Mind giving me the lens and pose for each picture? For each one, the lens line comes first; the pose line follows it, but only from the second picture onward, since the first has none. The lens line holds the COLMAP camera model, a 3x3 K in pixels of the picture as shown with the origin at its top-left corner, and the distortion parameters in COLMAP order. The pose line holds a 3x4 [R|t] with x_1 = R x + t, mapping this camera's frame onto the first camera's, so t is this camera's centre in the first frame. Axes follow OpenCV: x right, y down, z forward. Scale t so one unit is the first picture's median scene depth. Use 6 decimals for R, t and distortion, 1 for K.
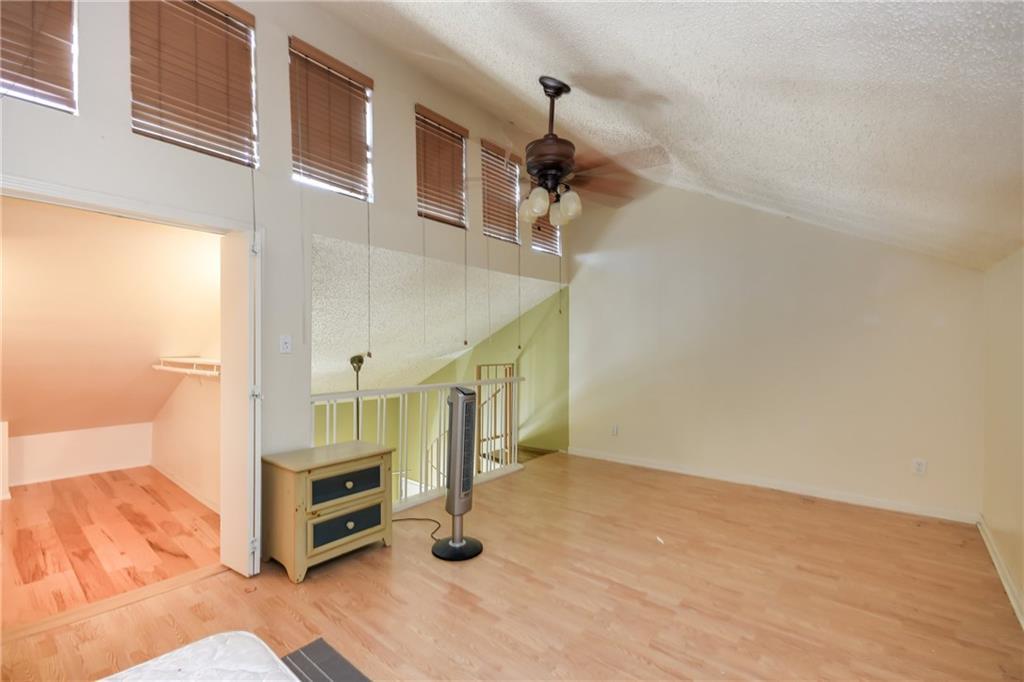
lens RADIAL K [[444.9, 0, 512.0], [0, 444.9, 344.8], [0, 0, 1]] dist [0.002659, -0.000041]
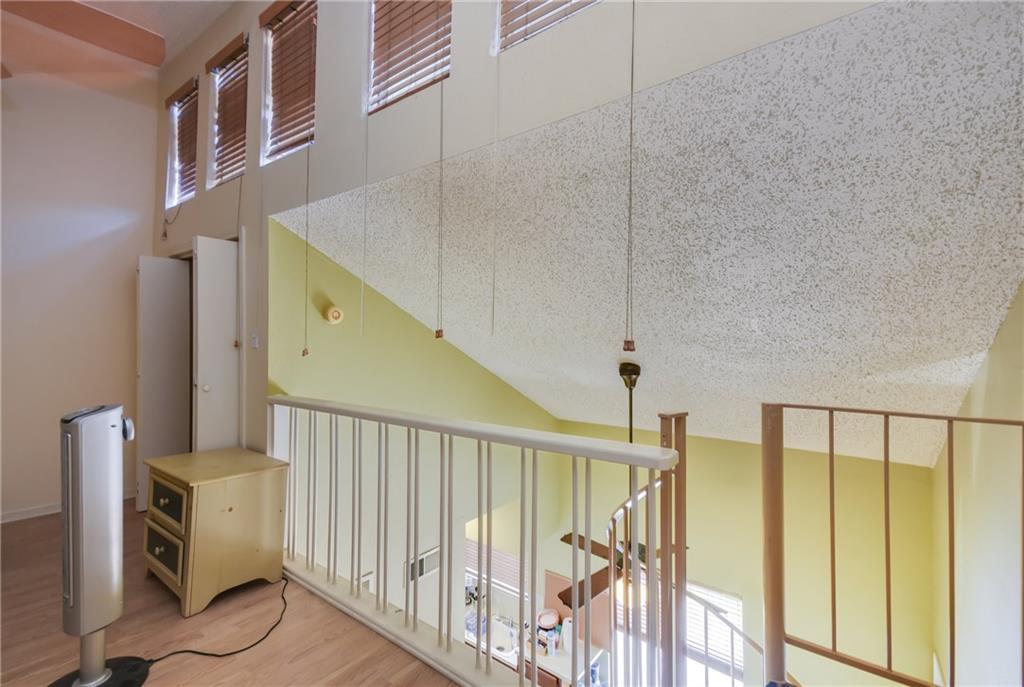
lens RADIAL K [[446.4, 0, 507.1], [0, 446.4, 341.5], [0, 0, 1]] dist [0.026516, -0.000302]
pose [[0.047396, -0.020012, -0.998676, 0.540868], [-0.008892, 0.999751, -0.020455, 0.018595], [0.998837, 0.009850, 0.047206, 1.603416]]
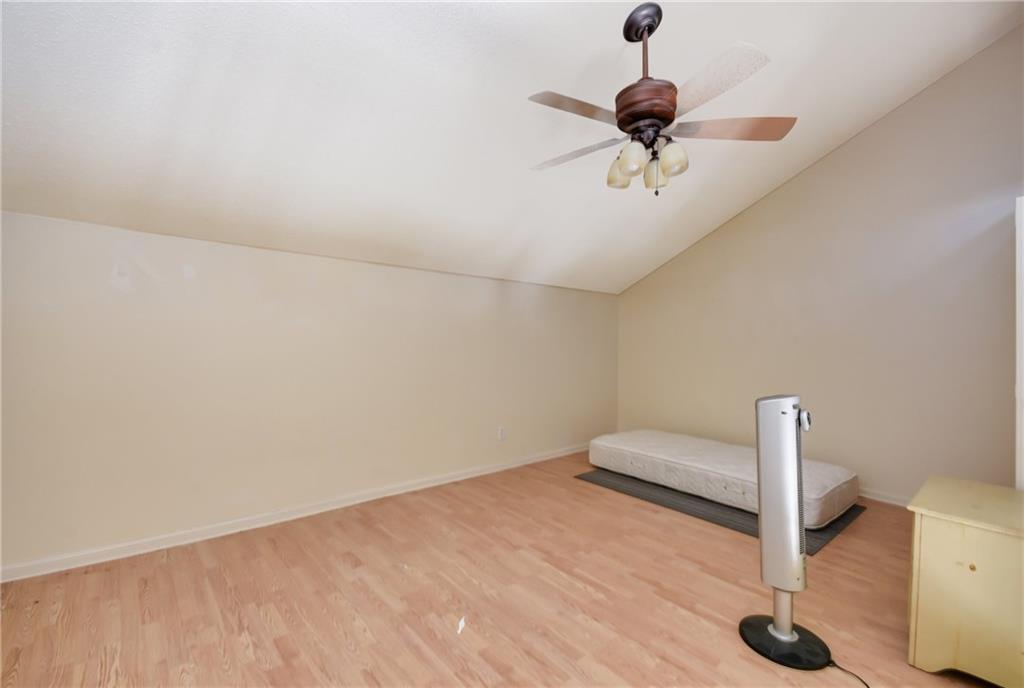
lens RADIAL K [[446.4, 0, 507.1], [0, 446.4, 342.0], [0, 0, 1]] dist [0.026516, -0.000302]
pose [[-0.985616, -0.023305, 0.167383, 0.188850], [-0.023063, 0.999728, 0.003394, 0.024923], [-0.167417, -0.000516, -0.985886, 1.852930]]
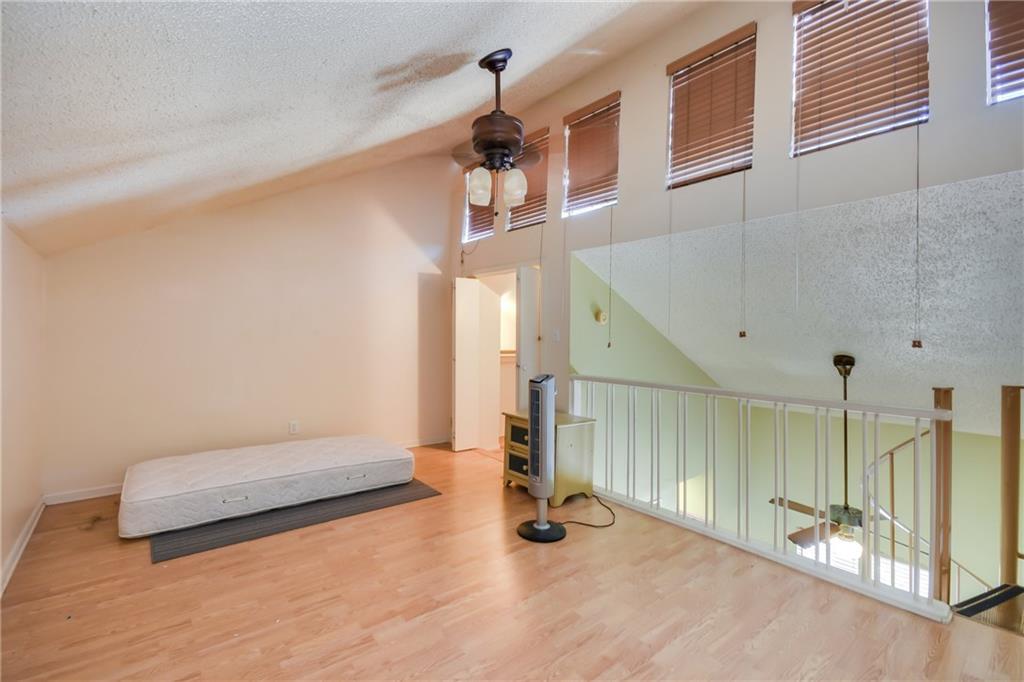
lens RADIAL K [[447.0, 0, 502.1], [0, 447.0, 329.1], [0, 0, 1]] dist [0.016387, -0.009419]
pose [[-0.198064, -0.027143, -0.979813, 0.997030], [-0.014817, 0.999585, -0.024696, 0.016300], [0.980077, 0.009627, -0.198384, 1.189056]]
